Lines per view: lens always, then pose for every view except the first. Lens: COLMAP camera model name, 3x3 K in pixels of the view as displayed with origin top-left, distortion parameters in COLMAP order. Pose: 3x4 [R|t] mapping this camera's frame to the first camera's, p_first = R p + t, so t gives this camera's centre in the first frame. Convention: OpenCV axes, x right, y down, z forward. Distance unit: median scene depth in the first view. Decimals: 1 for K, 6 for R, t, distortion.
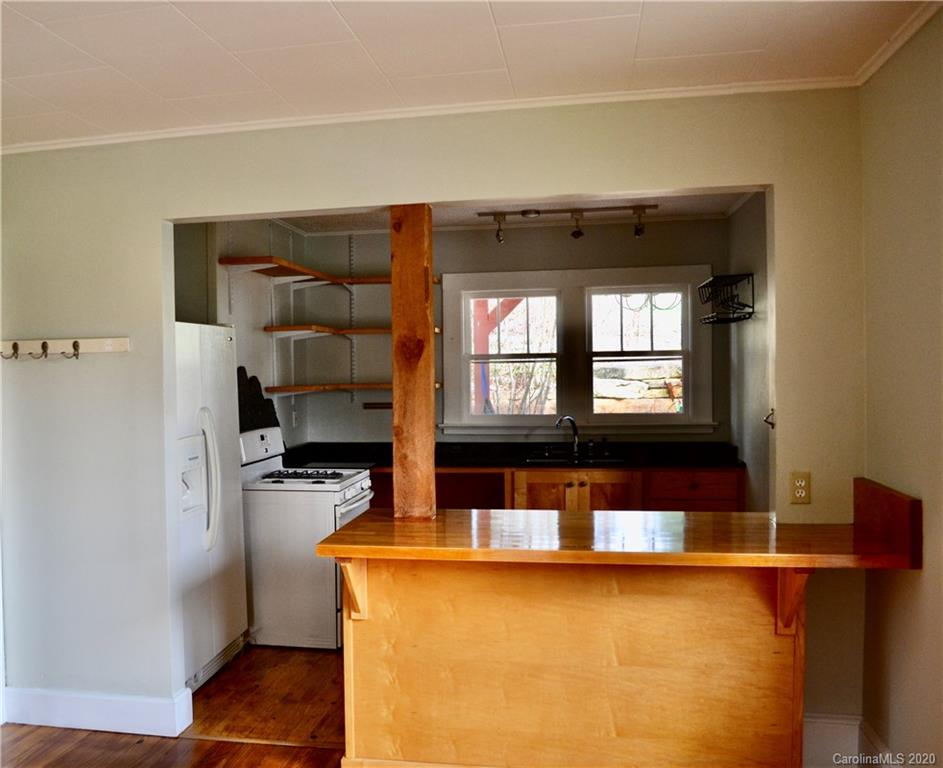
lens RADIAL K [[811.7, 0, 471.0], [0, 811.7, 383.1], [0, 0, 1]] dist [0.012886, 0.003616]
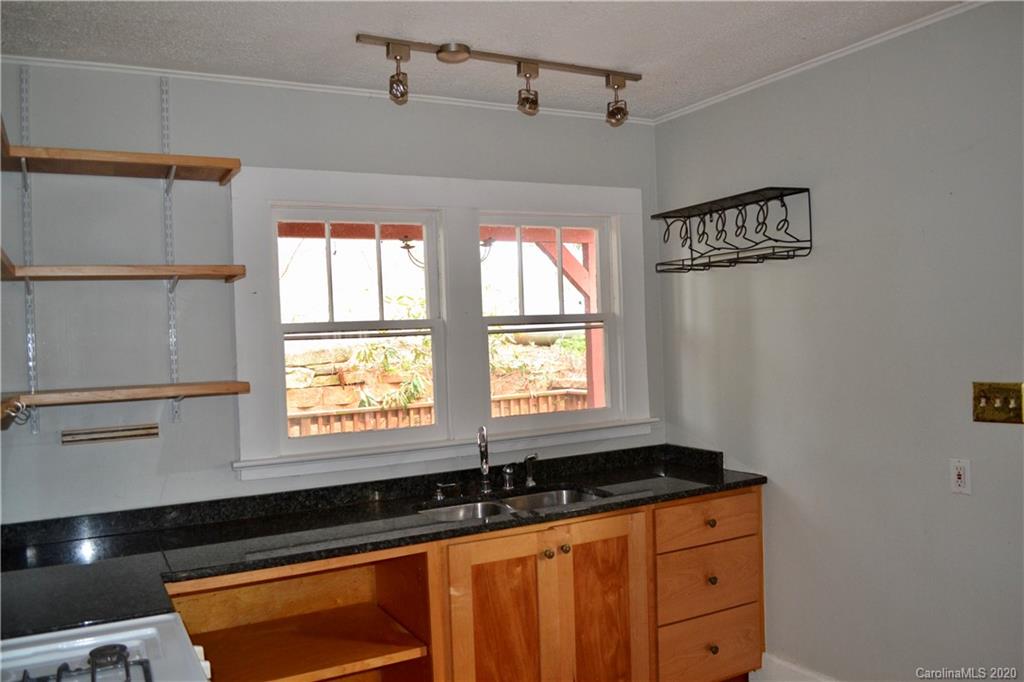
lens RADIAL K [[821.0, 0, 516.2], [0, 821.0, 340.7], [0, 0, 1]] dist [-0.084526, 0.015881]
pose [[0.821909, -0.022068, 0.569191, -0.178743], [0.041061, 0.998945, -0.020562, -0.007176], [-0.568136, 0.040272, 0.821948, 0.484076]]
